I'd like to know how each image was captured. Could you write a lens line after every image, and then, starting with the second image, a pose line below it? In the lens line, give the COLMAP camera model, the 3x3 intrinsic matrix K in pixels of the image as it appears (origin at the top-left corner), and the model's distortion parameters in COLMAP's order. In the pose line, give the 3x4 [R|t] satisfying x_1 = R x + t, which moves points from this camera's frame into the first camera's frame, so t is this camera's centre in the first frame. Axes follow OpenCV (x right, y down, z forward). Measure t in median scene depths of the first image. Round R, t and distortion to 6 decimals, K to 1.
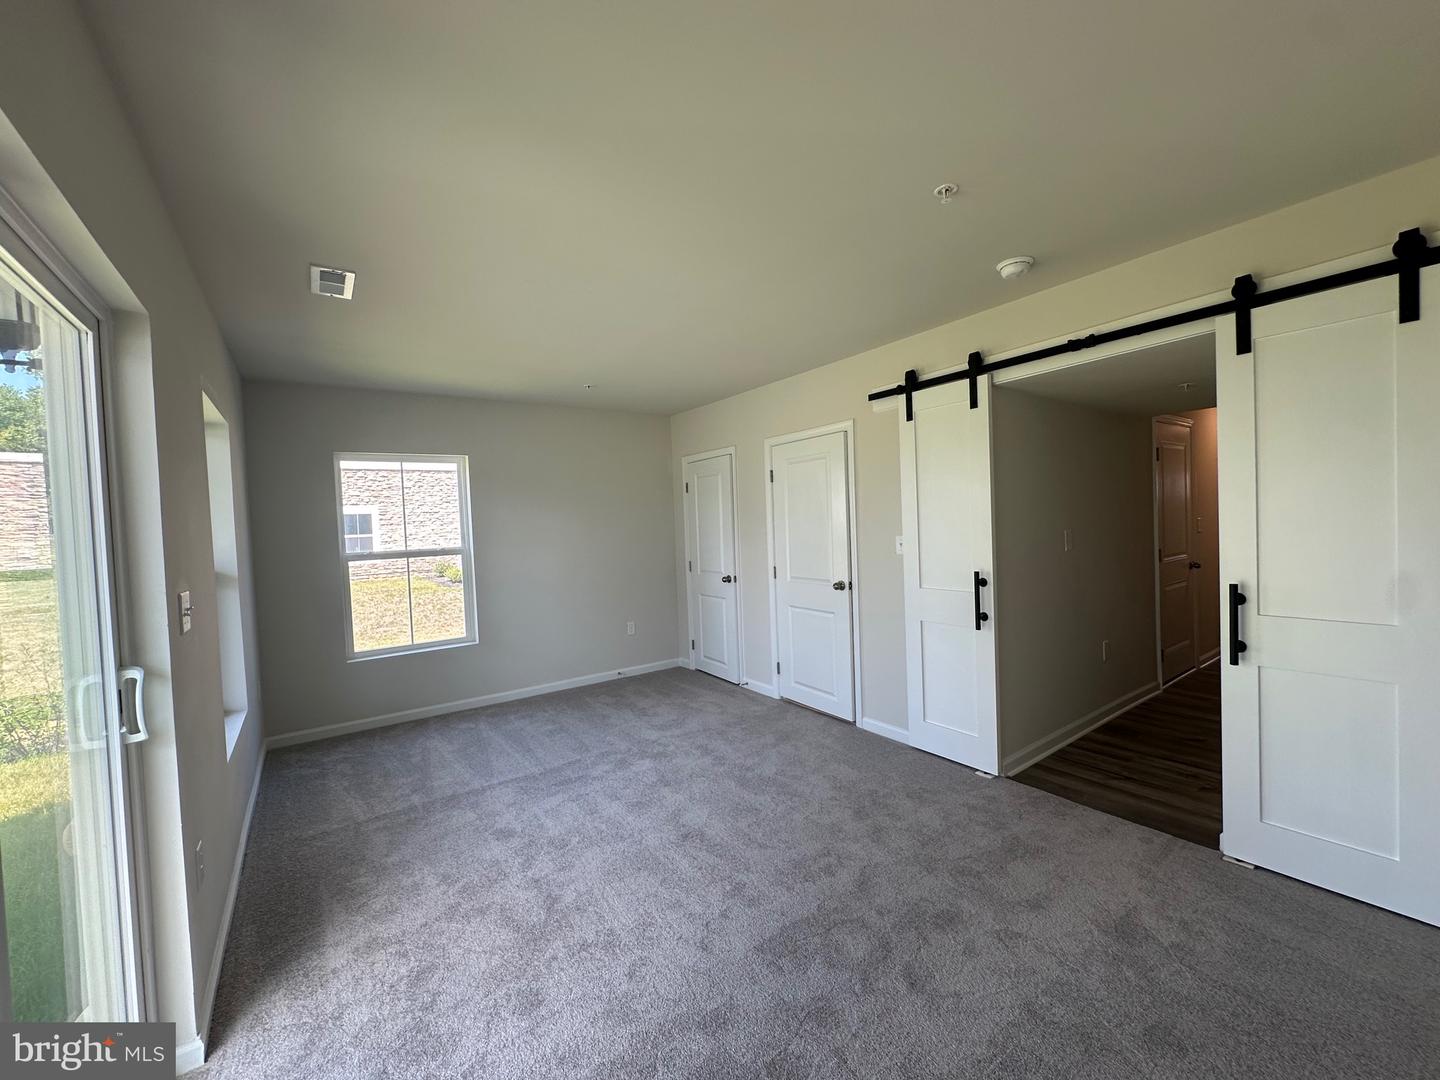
lens RADIAL K [[575.4, 0, 719.6], [0, 575.4, 539.7], [0, 0, 1]] dist [-0.004476, 0.001253]
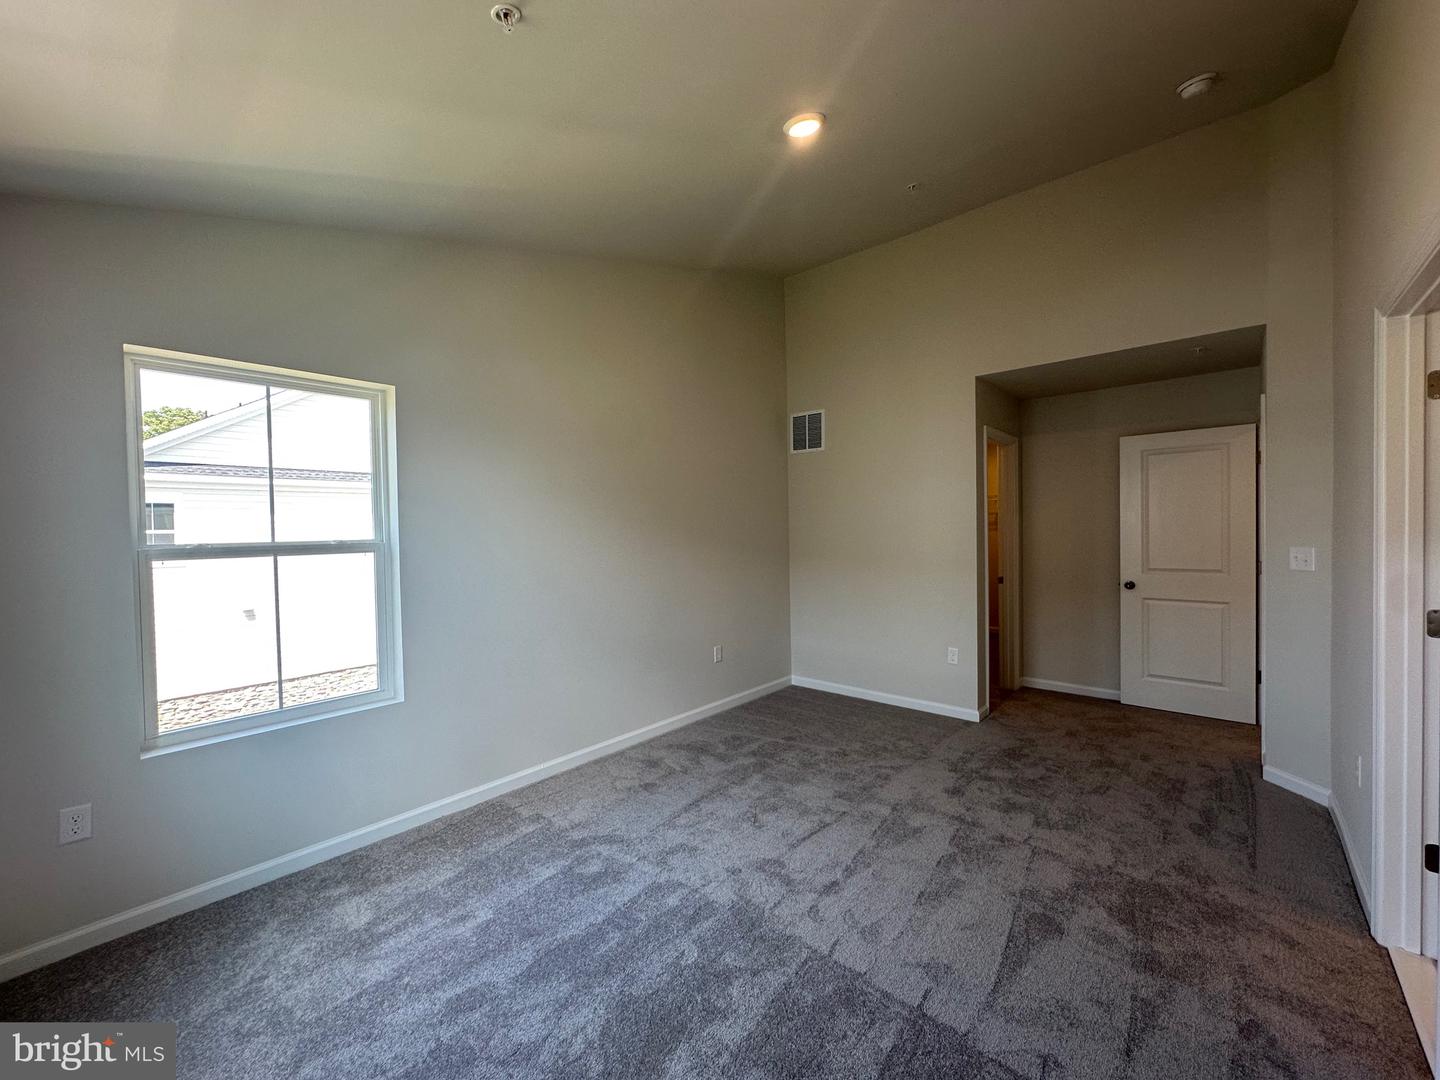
lens RADIAL K [[575.4, 0, 709.4], [0, 575.4, 534.1], [0, 0, 1]] dist [-0.004476, 0.001253]
pose [[0.977405, 0.019806, 0.210444, -0.365875], [-0.014989, 0.999588, -0.024460, 0.027487], [-0.210842, 0.020753, 0.977300, 0.536782]]
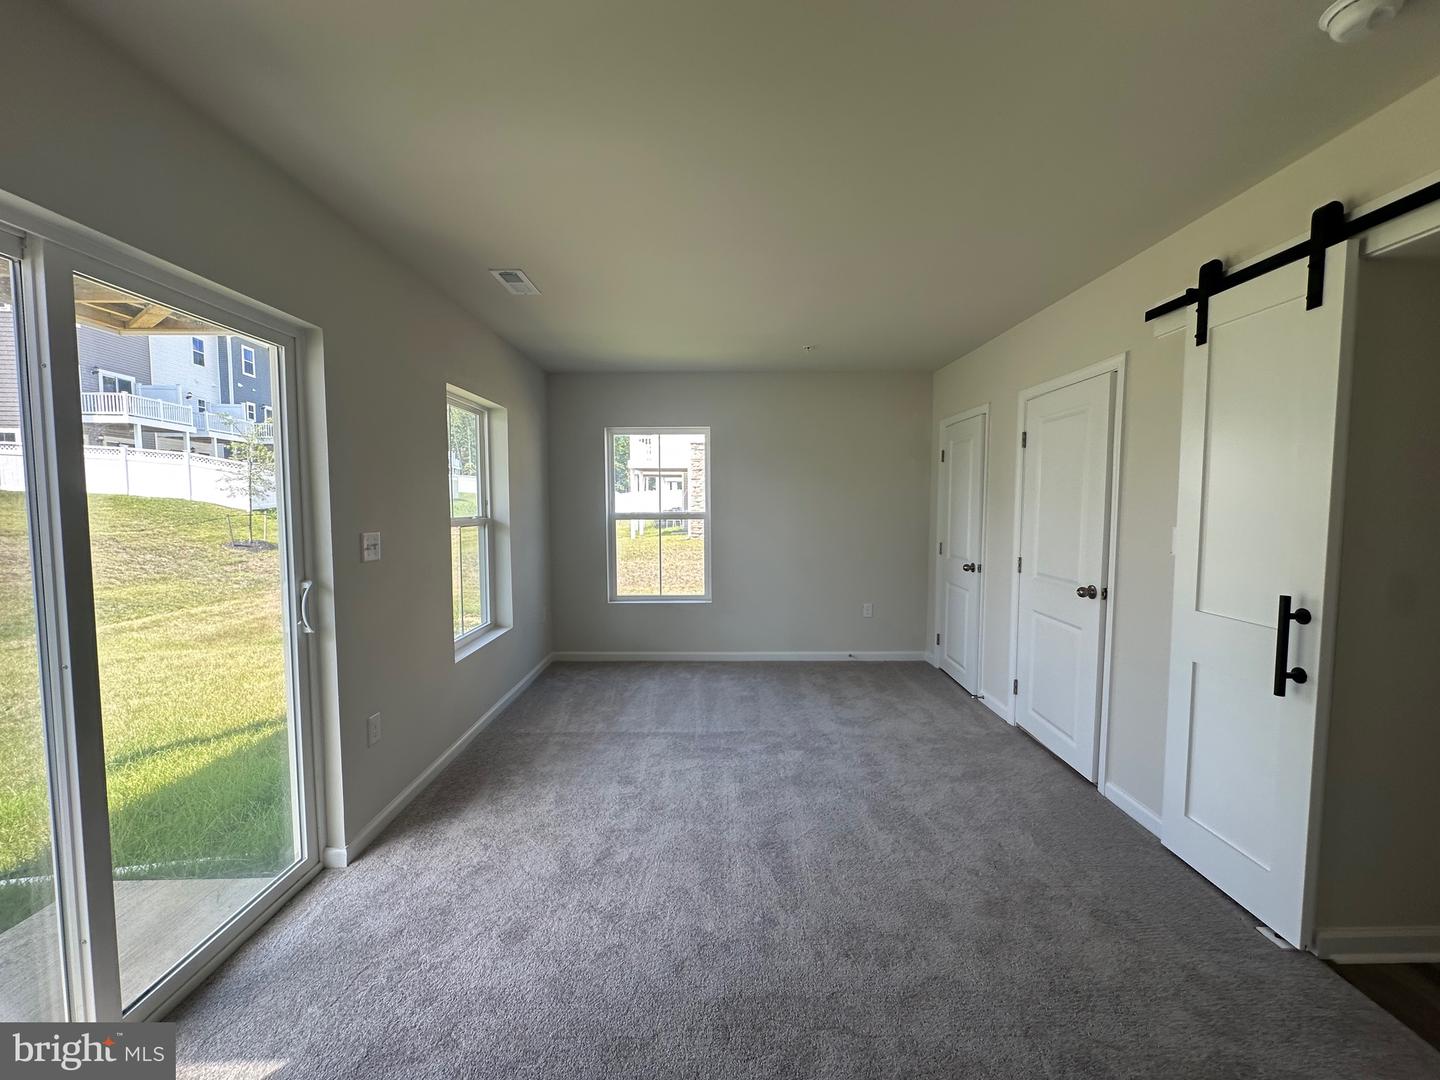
lens RADIAL K [[575.4, 0, 718.9], [0, 575.4, 539.7], [0, 0, 1]] dist [-0.004476, 0.001253]
pose [[0.817205, 0.076232, -0.571284, 0.305886], [-0.047915, 0.996769, 0.064467, -0.010973], [0.574352, -0.025309, 0.818217, 0.202081]]
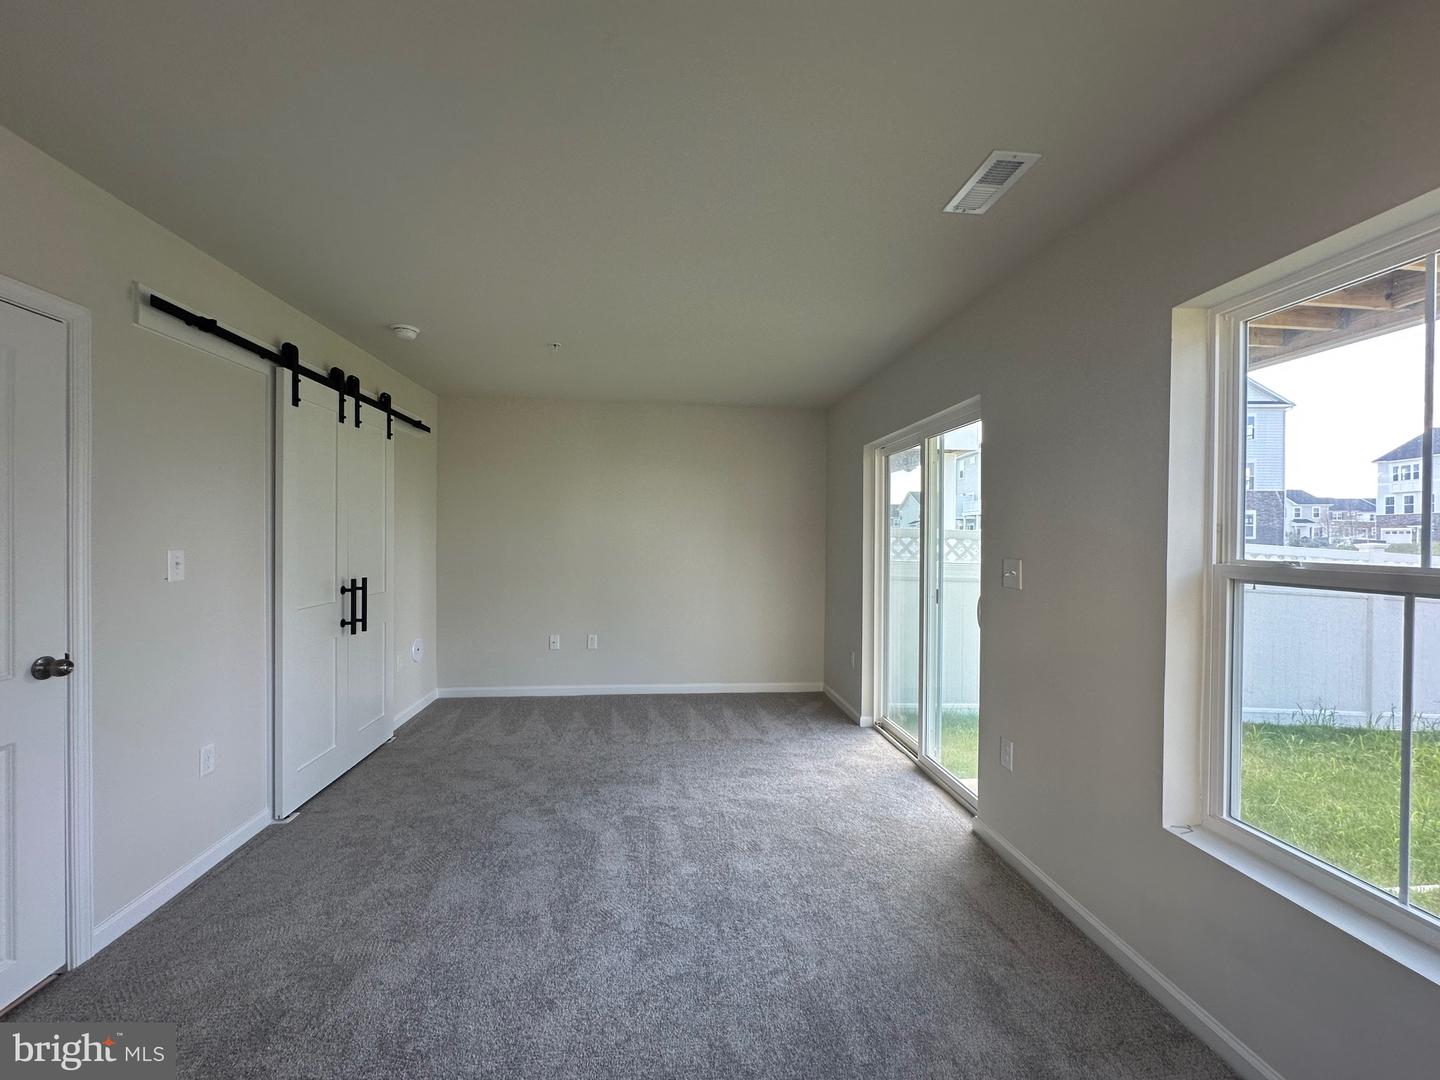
lens RADIAL K [[575.4, 0, 718.2], [0, 575.4, 540.2], [0, 0, 1]] dist [-0.004476, 0.001253]
pose [[-0.871020, 0.029380, 0.490368, -0.571455], [0.040986, 0.999076, 0.012943, -0.002488], [-0.489534, 0.031372, -0.871419, 1.464576]]
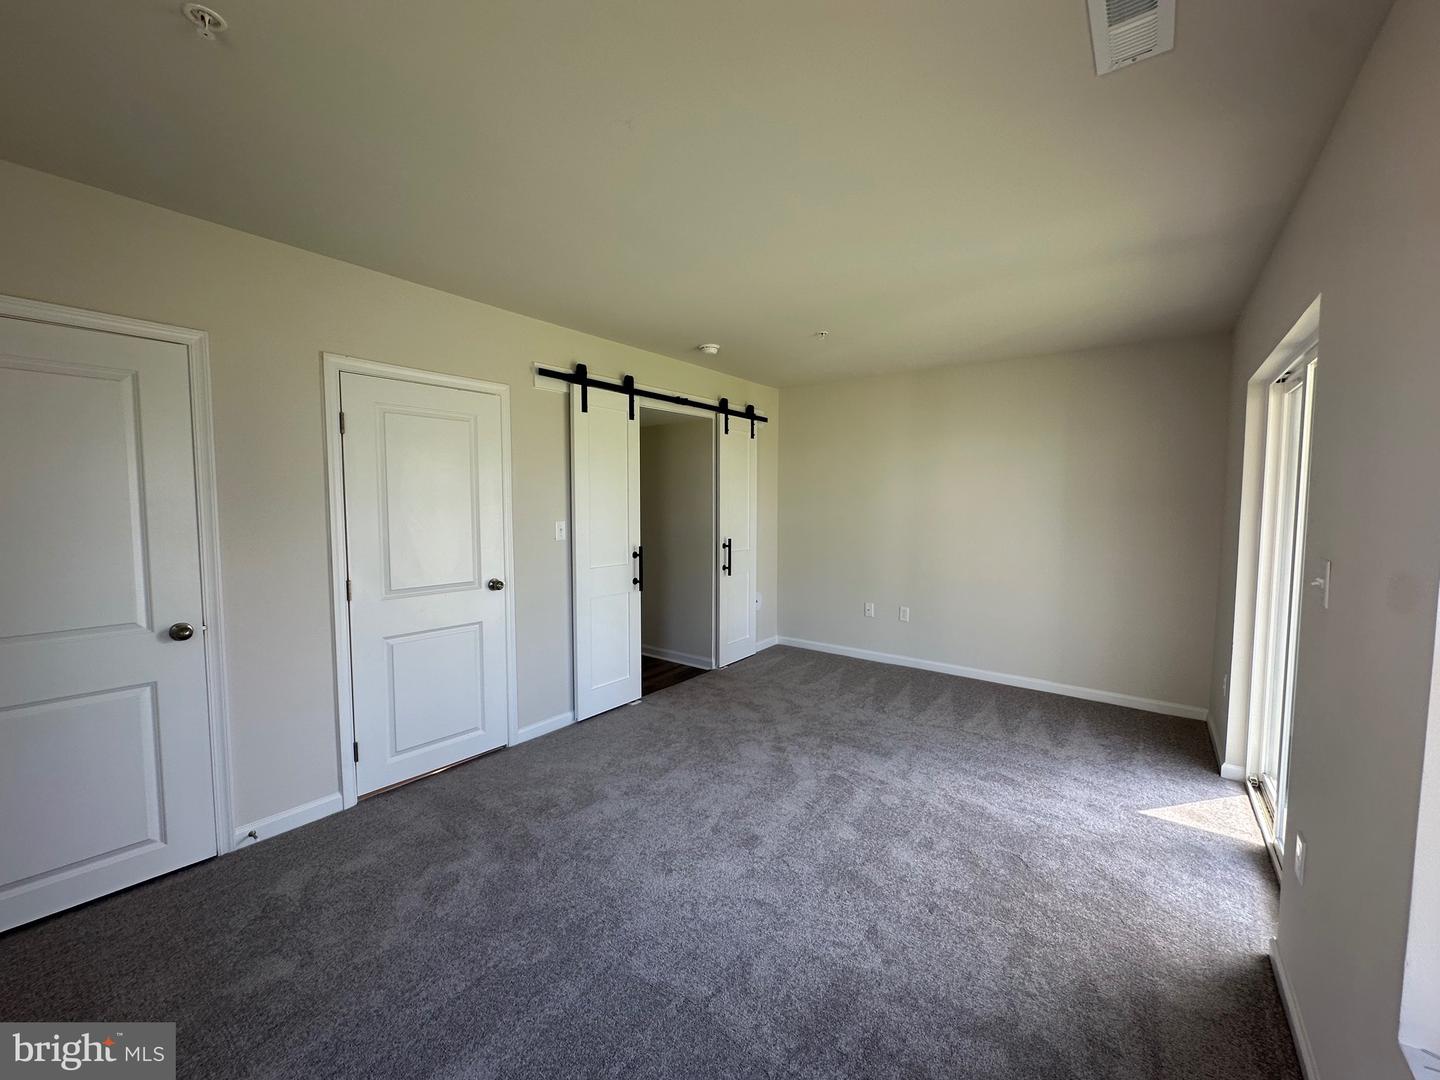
lens RADIAL K [[575.4, 0, 718.0], [0, 575.4, 538.9], [0, 0, 1]] dist [-0.004476, 0.001253]
pose [[-0.301282, -0.025188, 0.953202, -0.849033], [0.037651, 0.998557, 0.038287, -0.004983], [-0.952792, 0.047424, -0.299899, 1.220020]]
